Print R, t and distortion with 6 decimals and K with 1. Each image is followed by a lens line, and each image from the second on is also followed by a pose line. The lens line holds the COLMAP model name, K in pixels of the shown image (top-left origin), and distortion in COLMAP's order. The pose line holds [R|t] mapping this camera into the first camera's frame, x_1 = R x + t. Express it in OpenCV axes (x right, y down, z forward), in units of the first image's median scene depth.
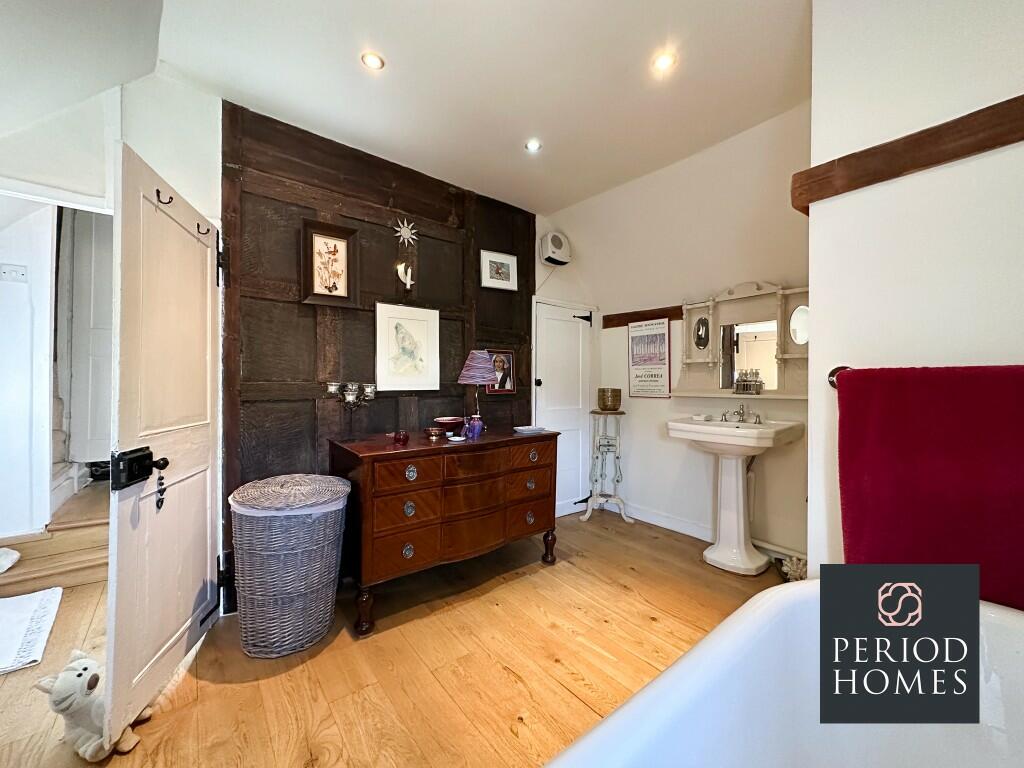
lens RADIAL K [[412.5, 0, 508.5], [0, 412.5, 387.0], [0, 0, 1]] dist [-0.000695, -0.000077]
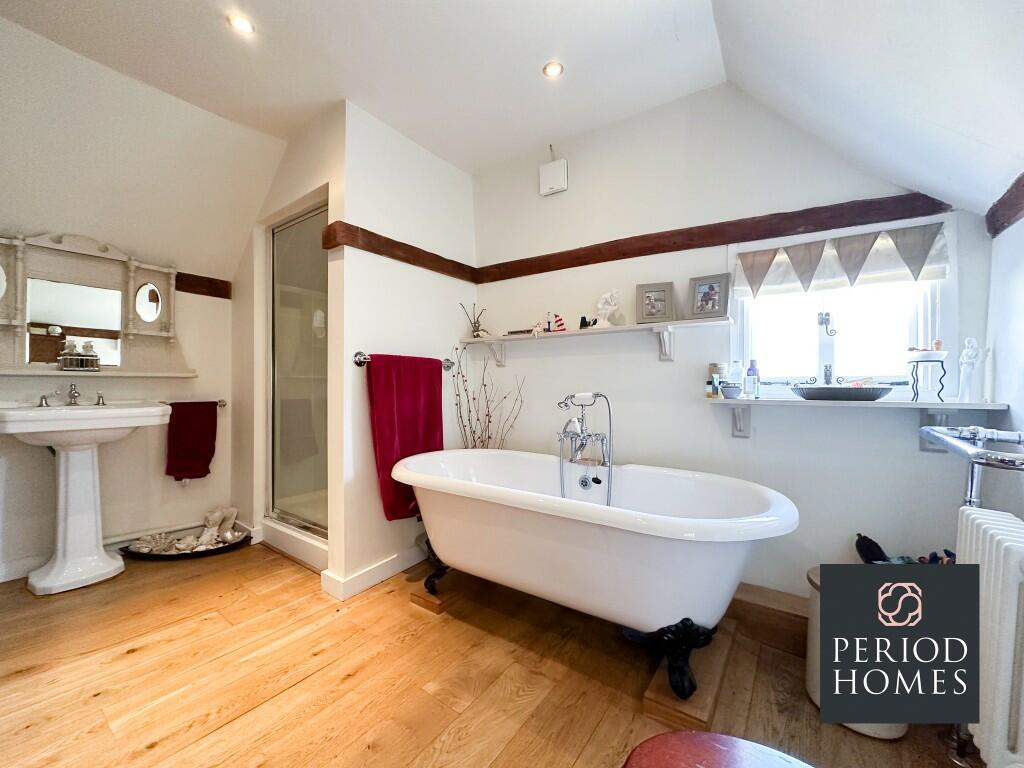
lens RADIAL K [[412.5, 0, 508.5], [0, 412.5, 387.0], [0, 0, 1]] dist [-0.000695, -0.000077]
pose [[-0.281277, -0.008294, 0.959591, -0.486107], [-0.008551, 0.999945, 0.006136, 0.039947], [-0.959589, -0.006480, -0.281332, 0.436178]]
